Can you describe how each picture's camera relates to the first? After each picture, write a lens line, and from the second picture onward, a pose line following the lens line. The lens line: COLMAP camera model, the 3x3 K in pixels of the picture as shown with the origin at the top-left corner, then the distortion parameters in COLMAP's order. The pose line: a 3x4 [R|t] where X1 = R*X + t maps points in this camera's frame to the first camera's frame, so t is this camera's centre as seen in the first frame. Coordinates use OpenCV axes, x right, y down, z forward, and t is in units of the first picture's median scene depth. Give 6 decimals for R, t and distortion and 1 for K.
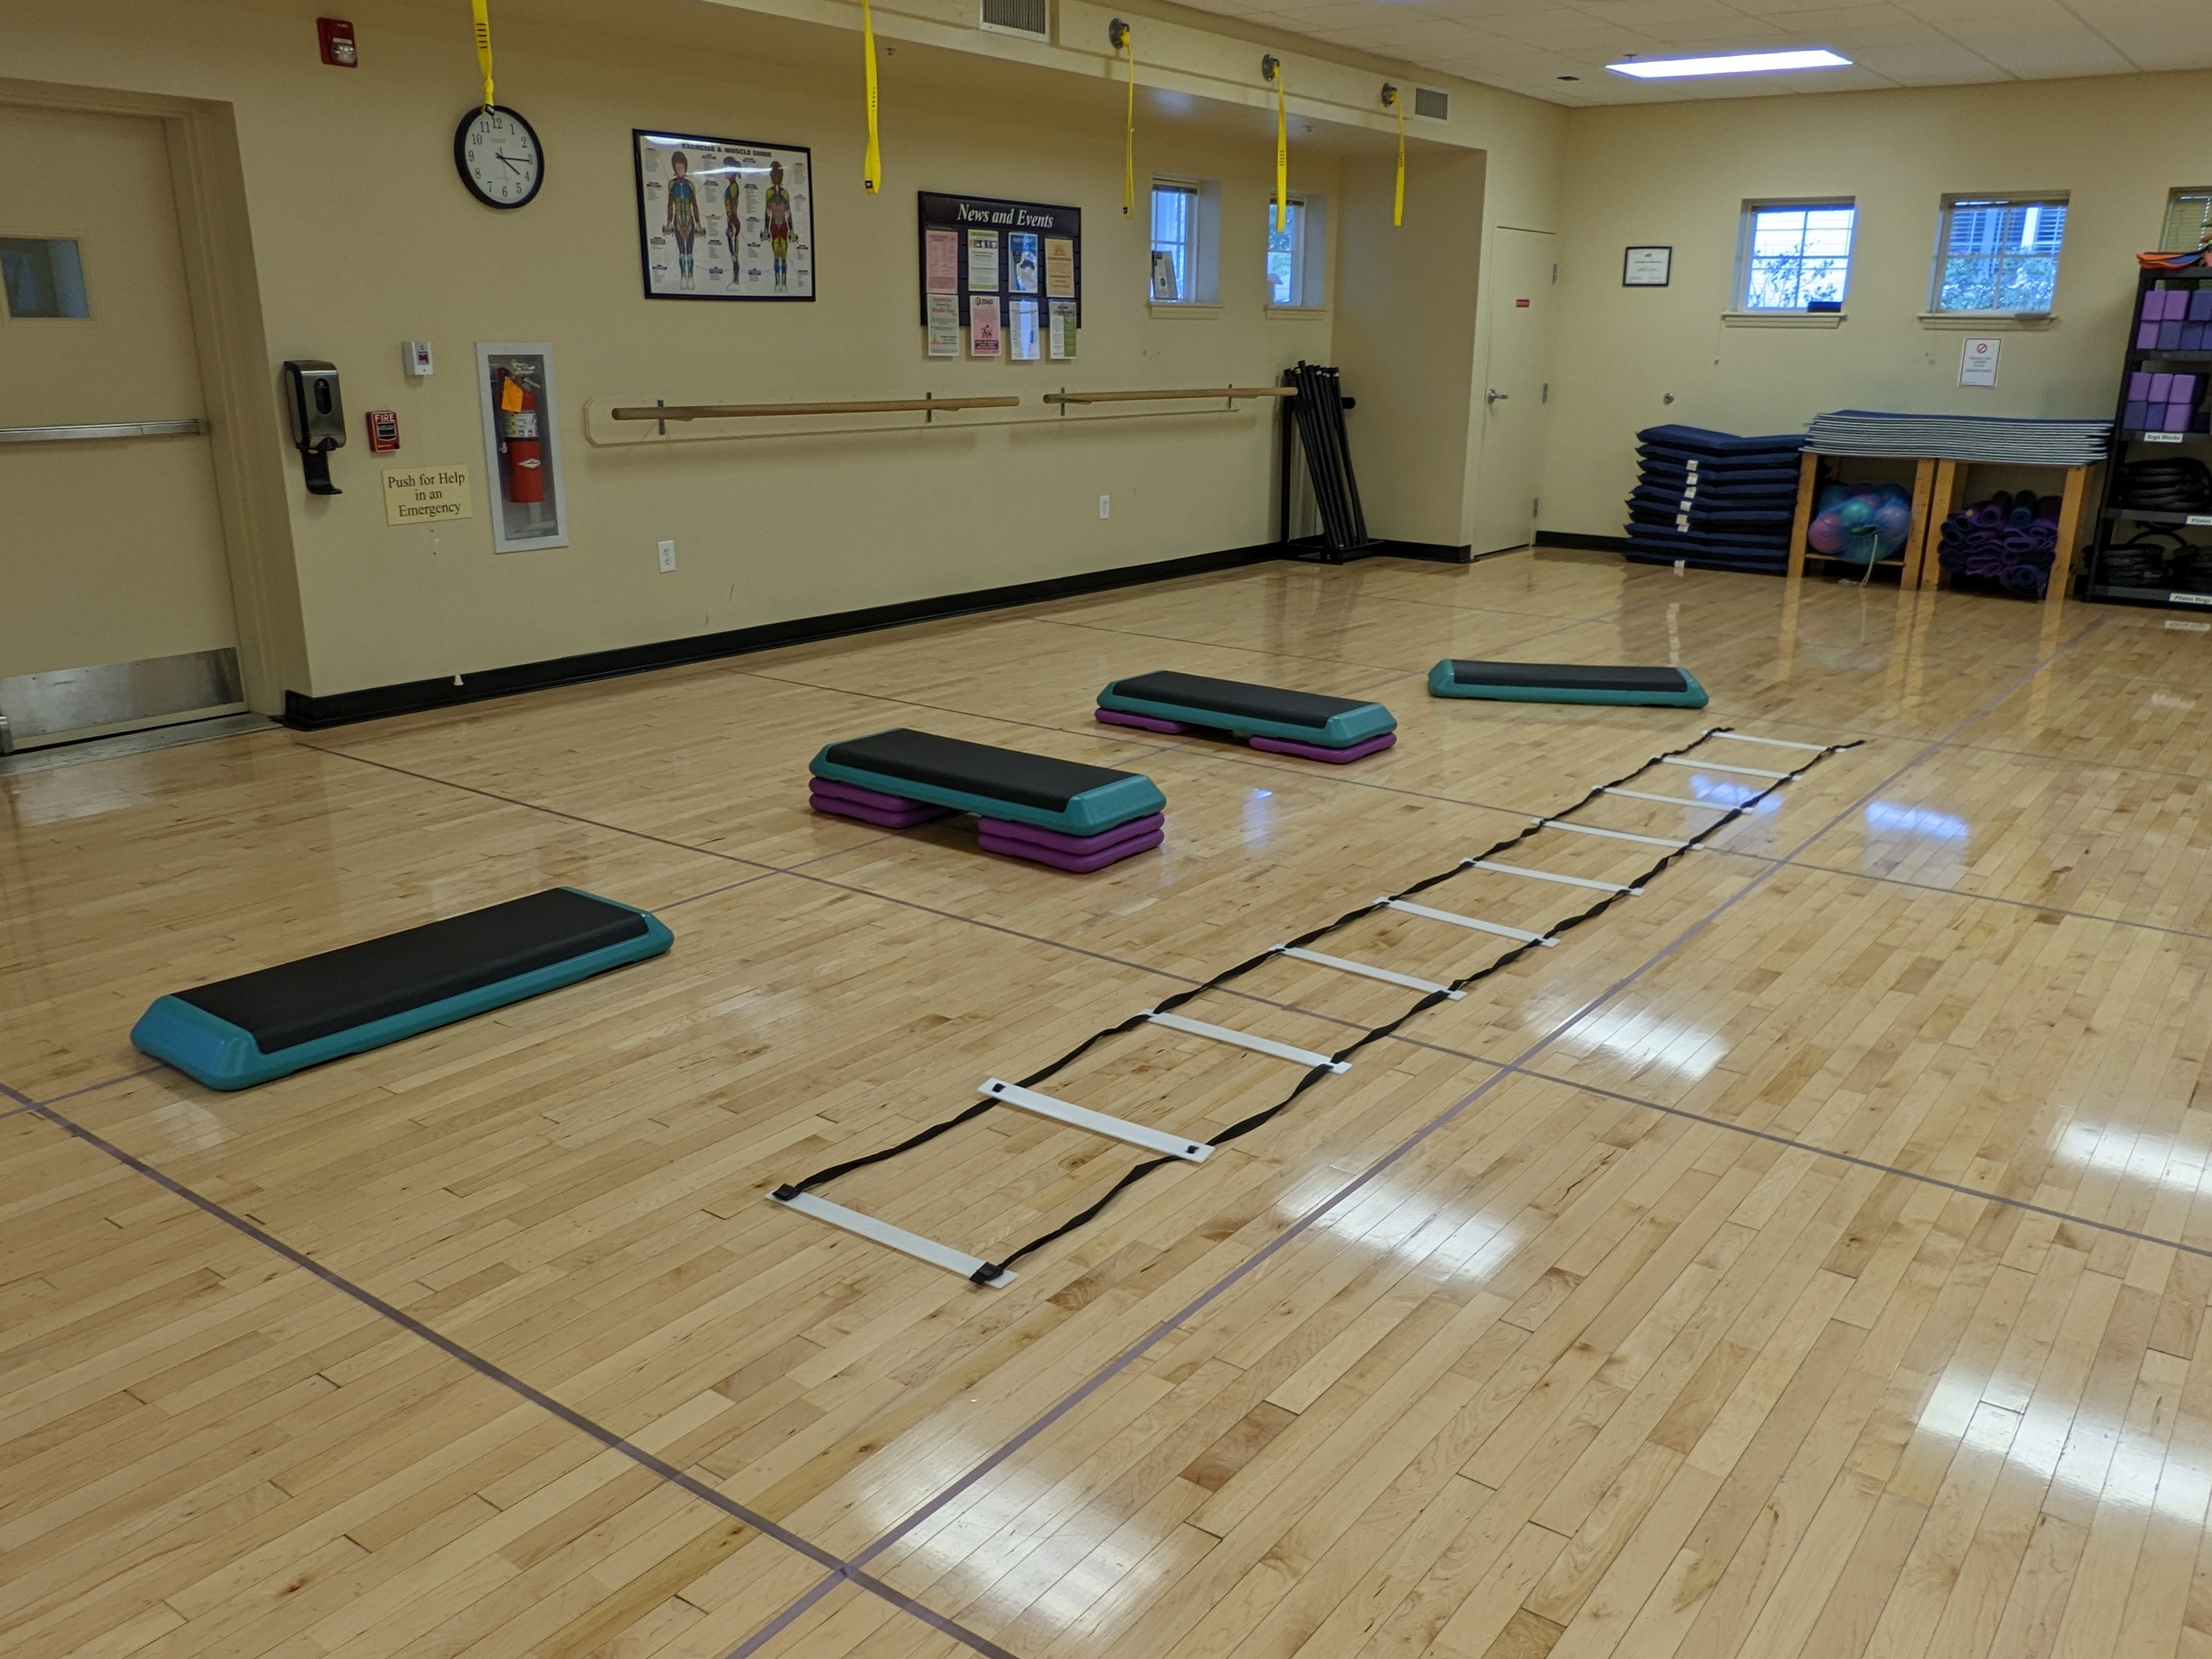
lens RADIAL K [[1773.8, 0, 1141.2], [0, 1773.8, 859.1], [0, 0, 1]] dist [-0.000973, 0.001986]
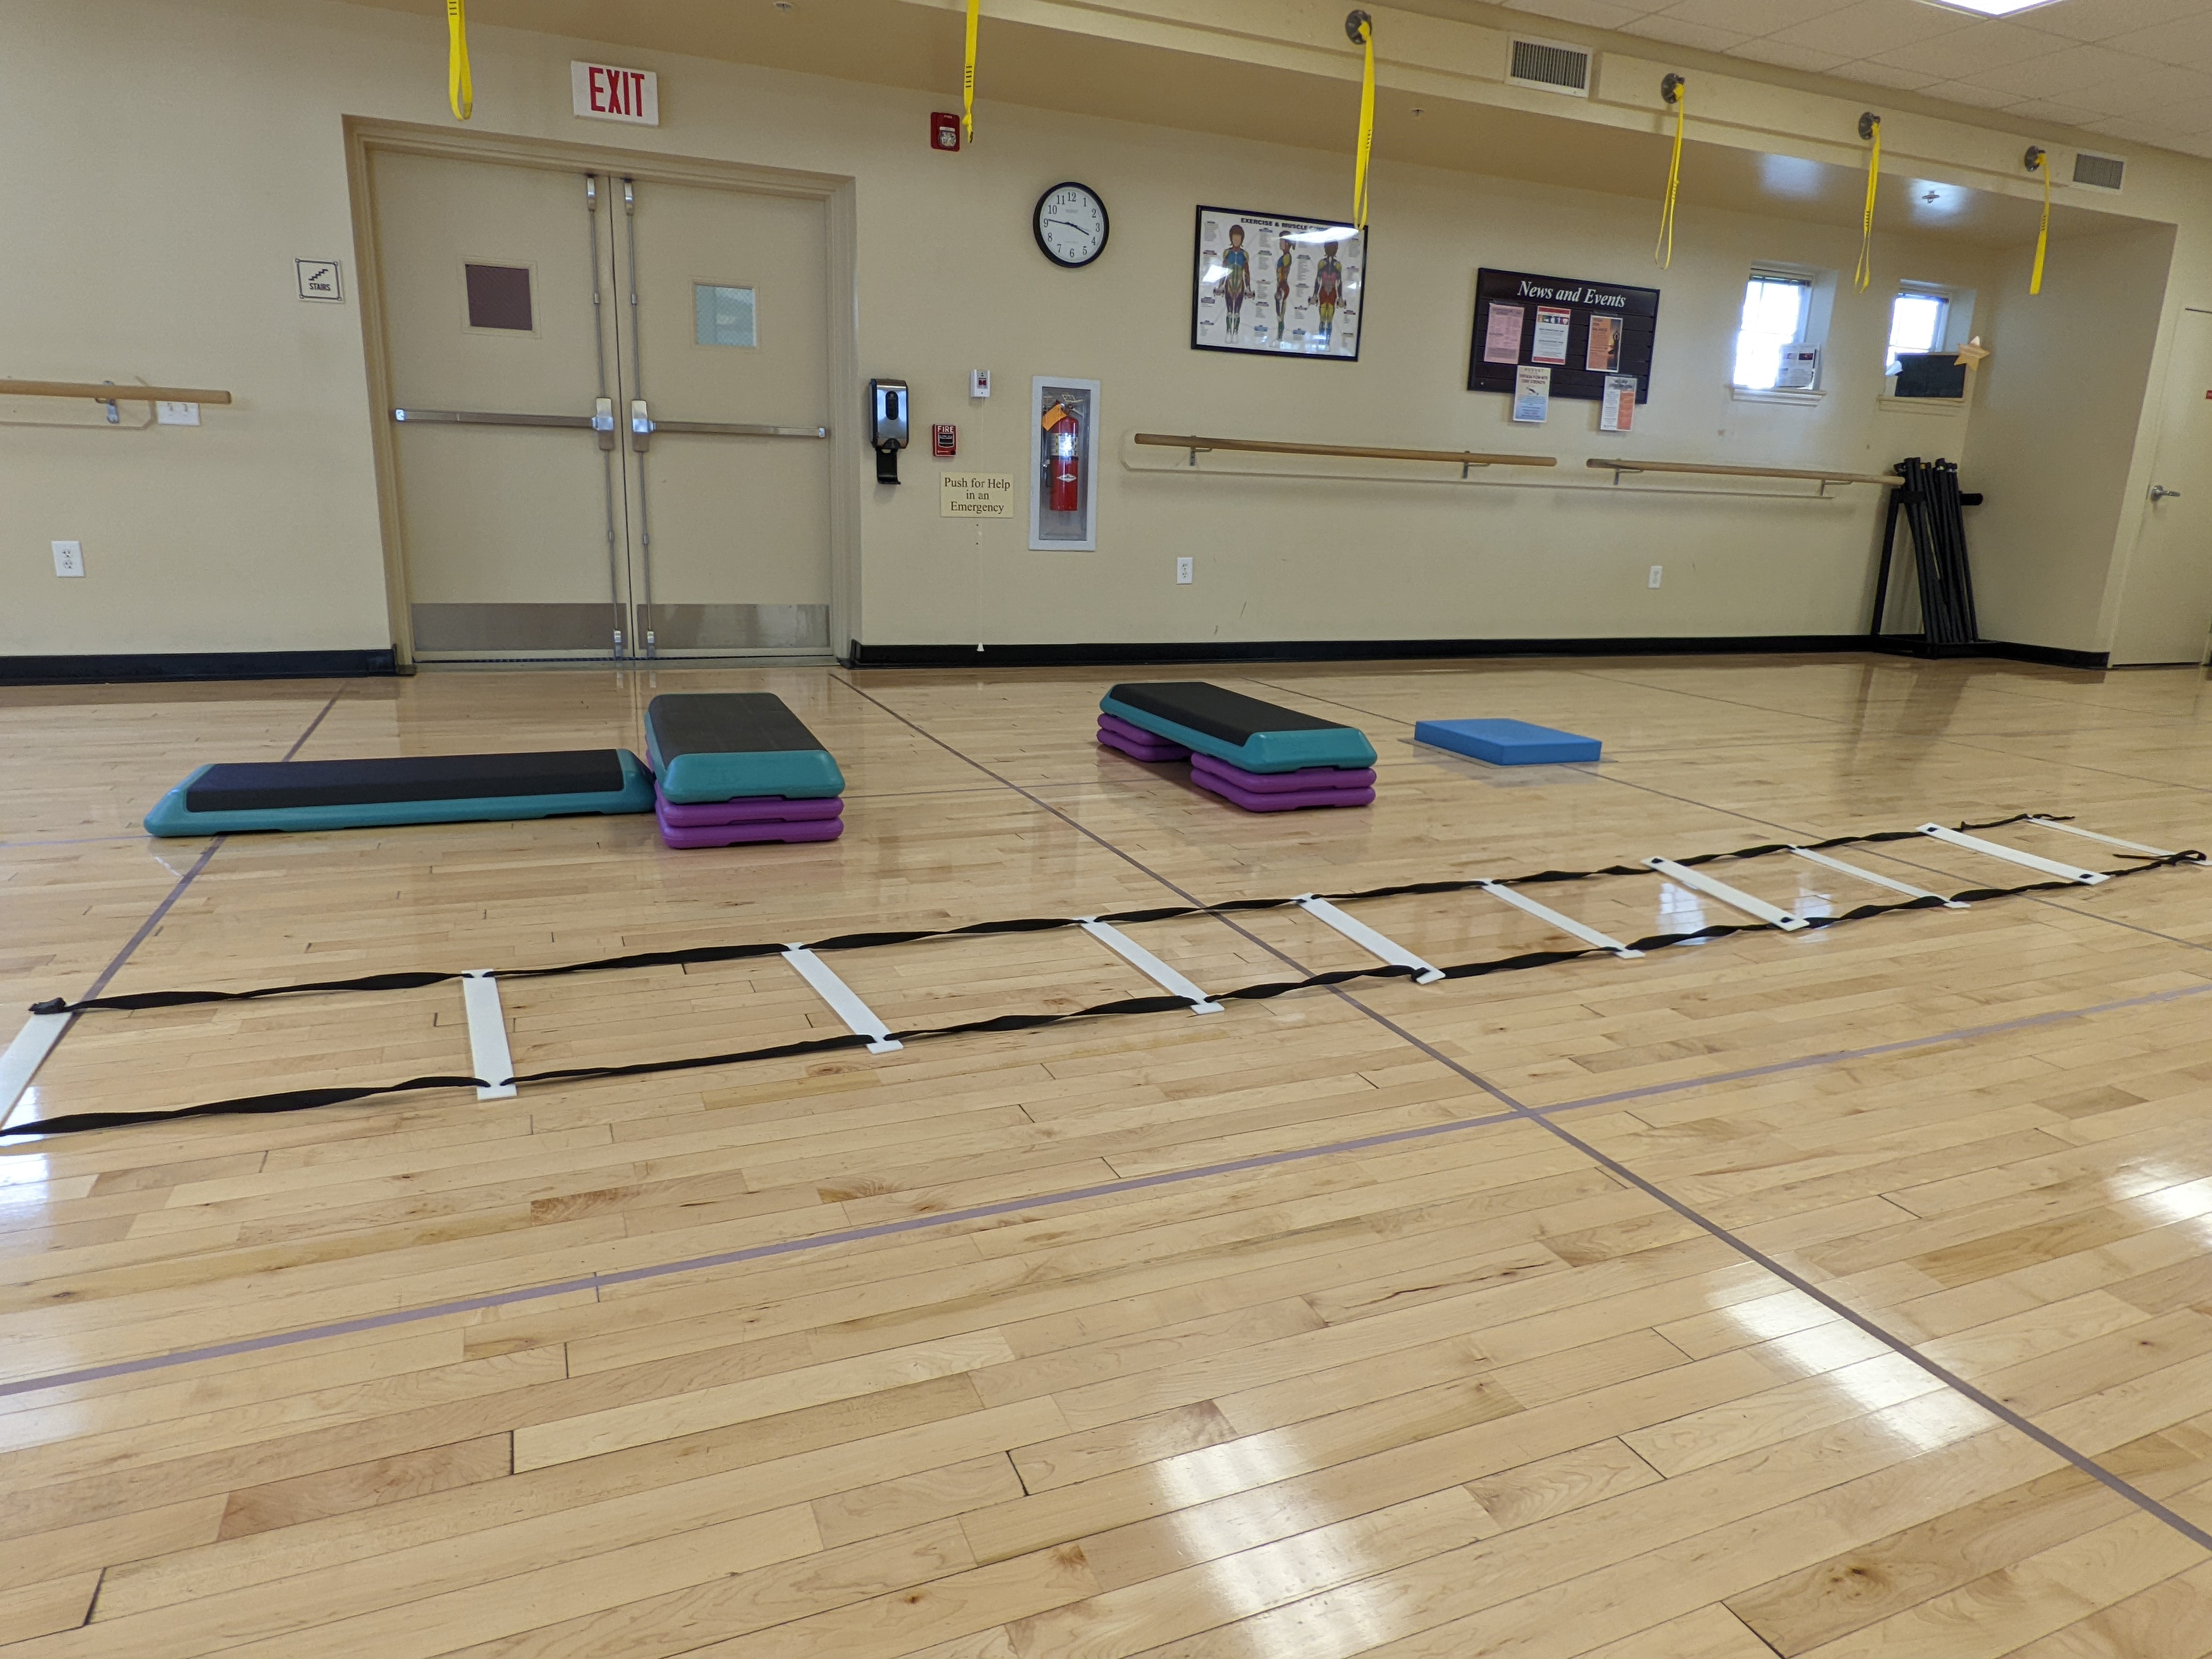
lens RADIAL K [[1341.1, 0, 1092.0], [0, 1341.1, 813.5], [0, 0, 1]] dist [-0.001086, -0.000623]
pose [[0.852803, 0.133729, -0.504820, 0.154259], [-0.170313, 0.985026, -0.026775, 0.023222], [0.493680, 0.108811, 0.862809, 0.227972]]
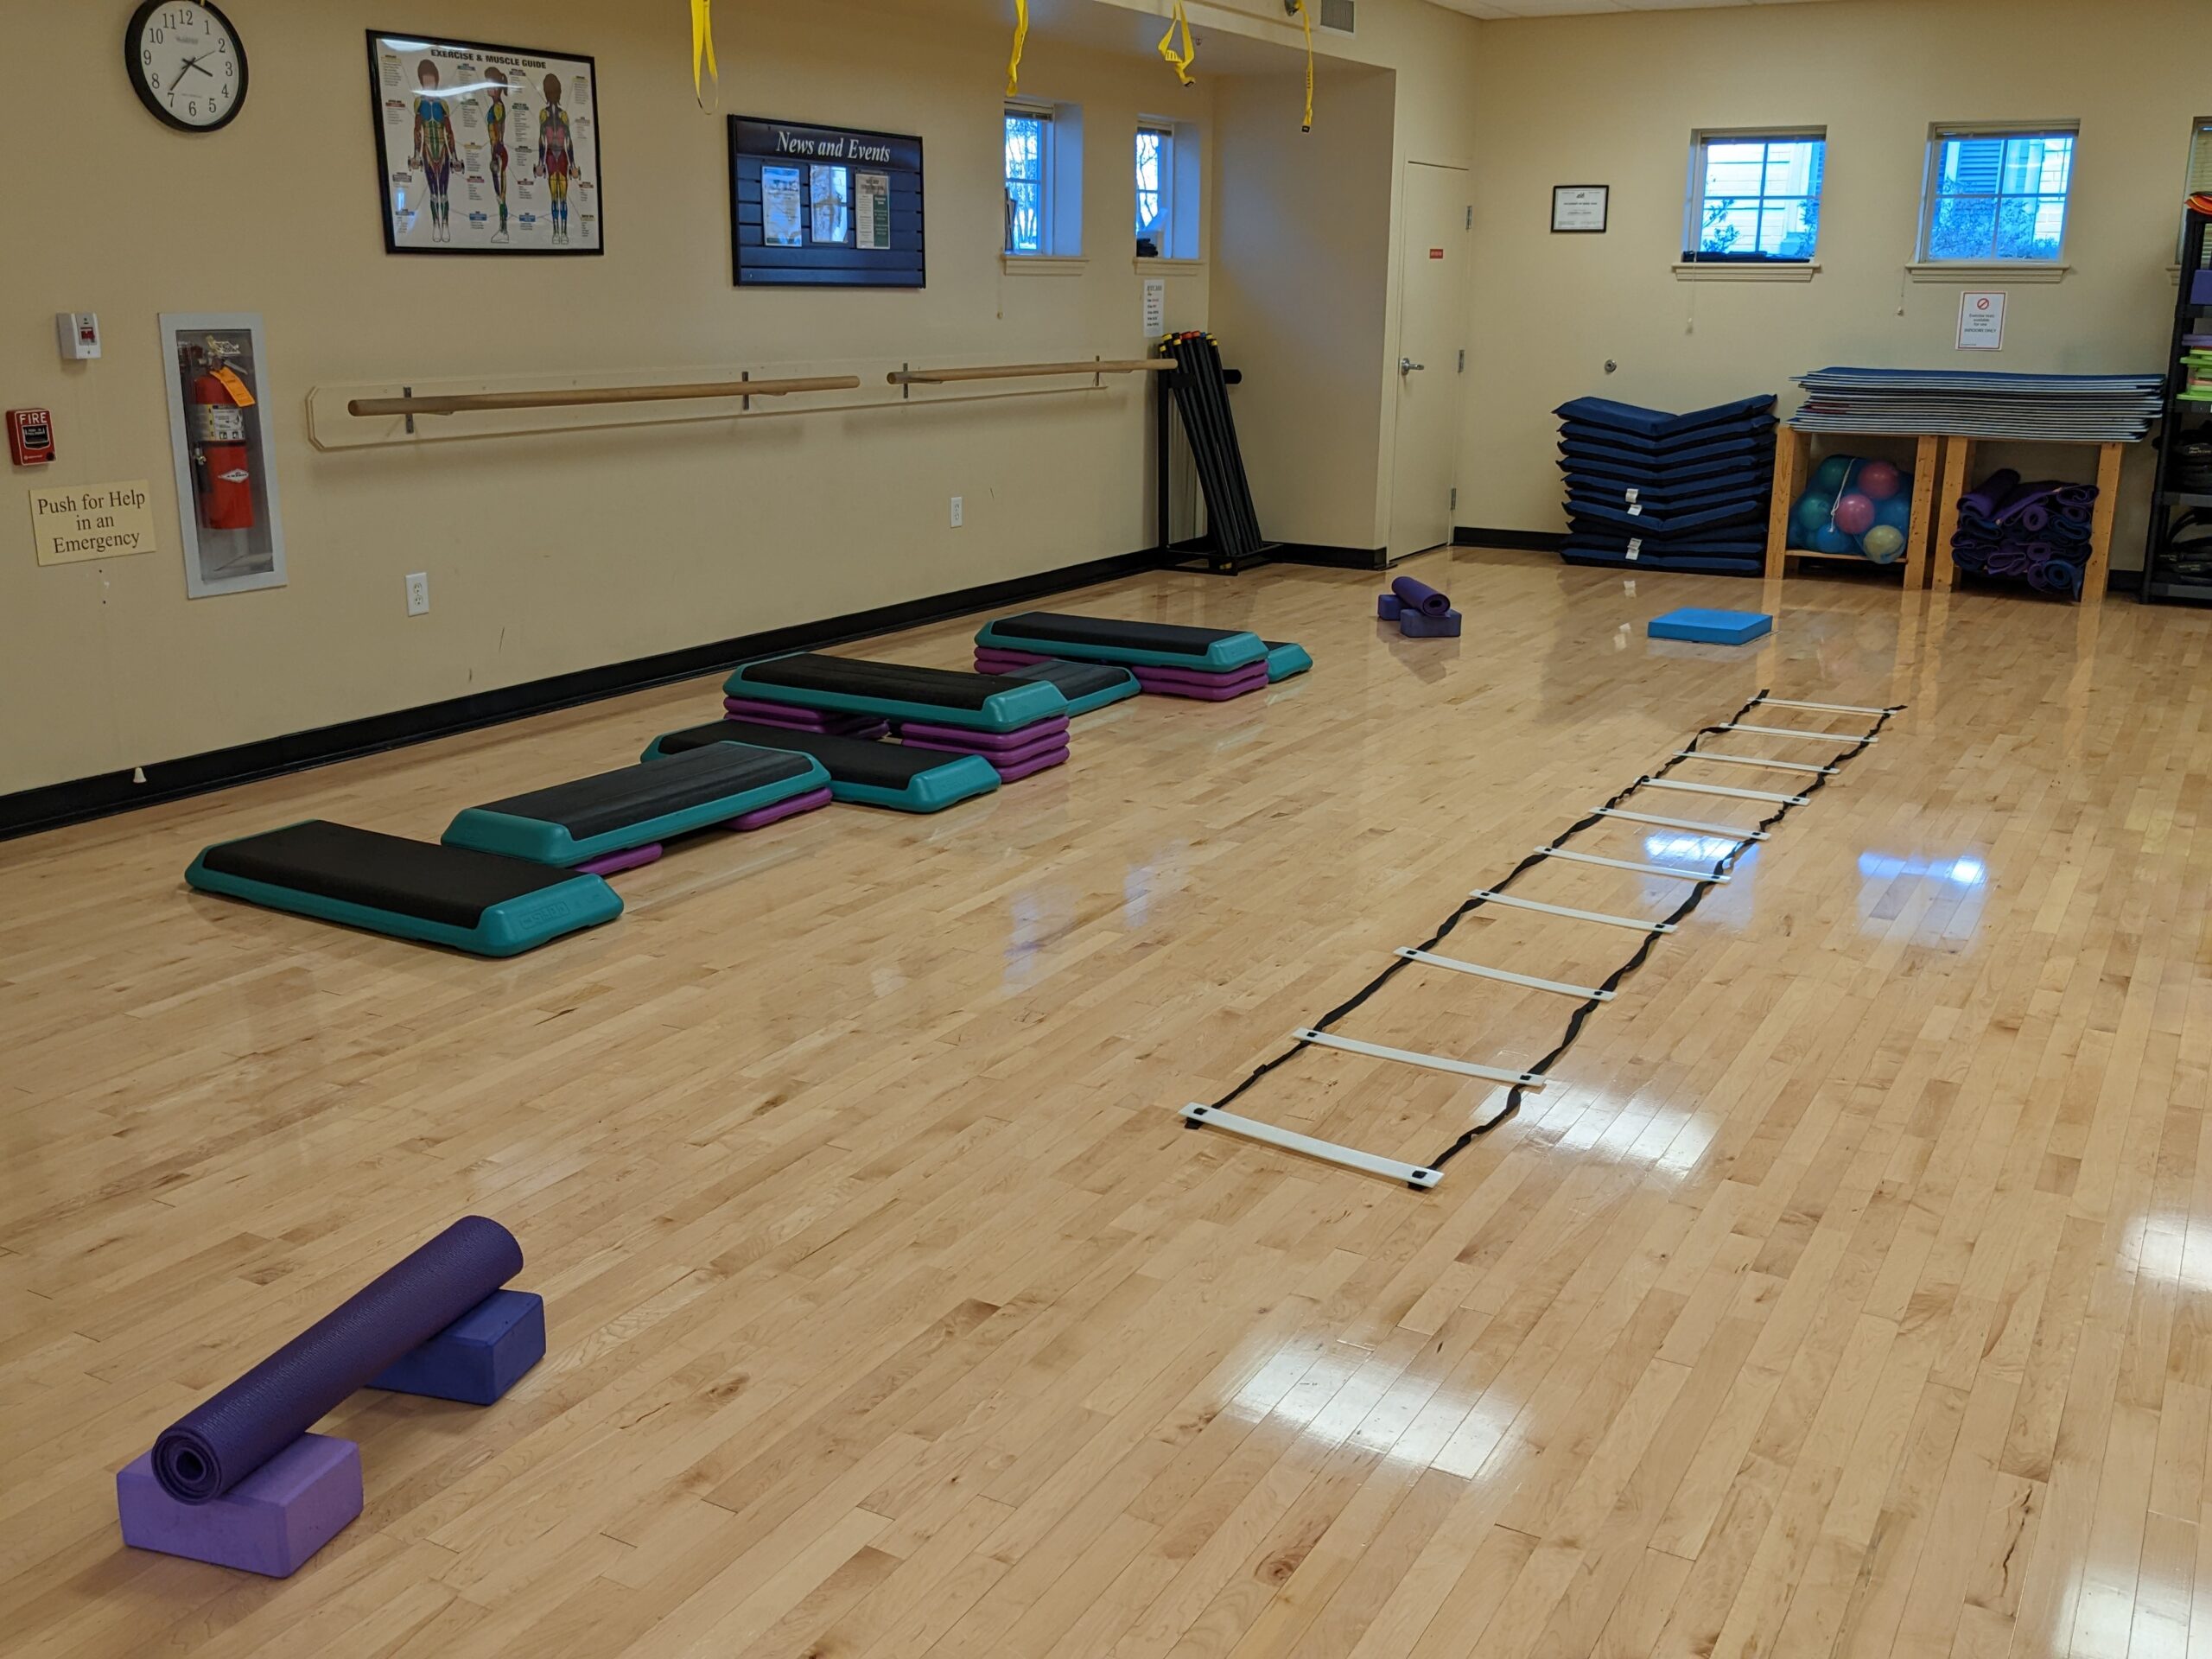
lens RADIAL K [[2069.5, 0, 1121.5], [0, 2069.5, 824.1], [0, 0, 1]] dist [0.021219, 0.000000]
pose [[0.993294, -0.032203, 0.111039, -0.074734], [0.035824, 0.998884, -0.030766, -0.036517], [-0.109925, 0.034538, 0.993340, 0.100350]]
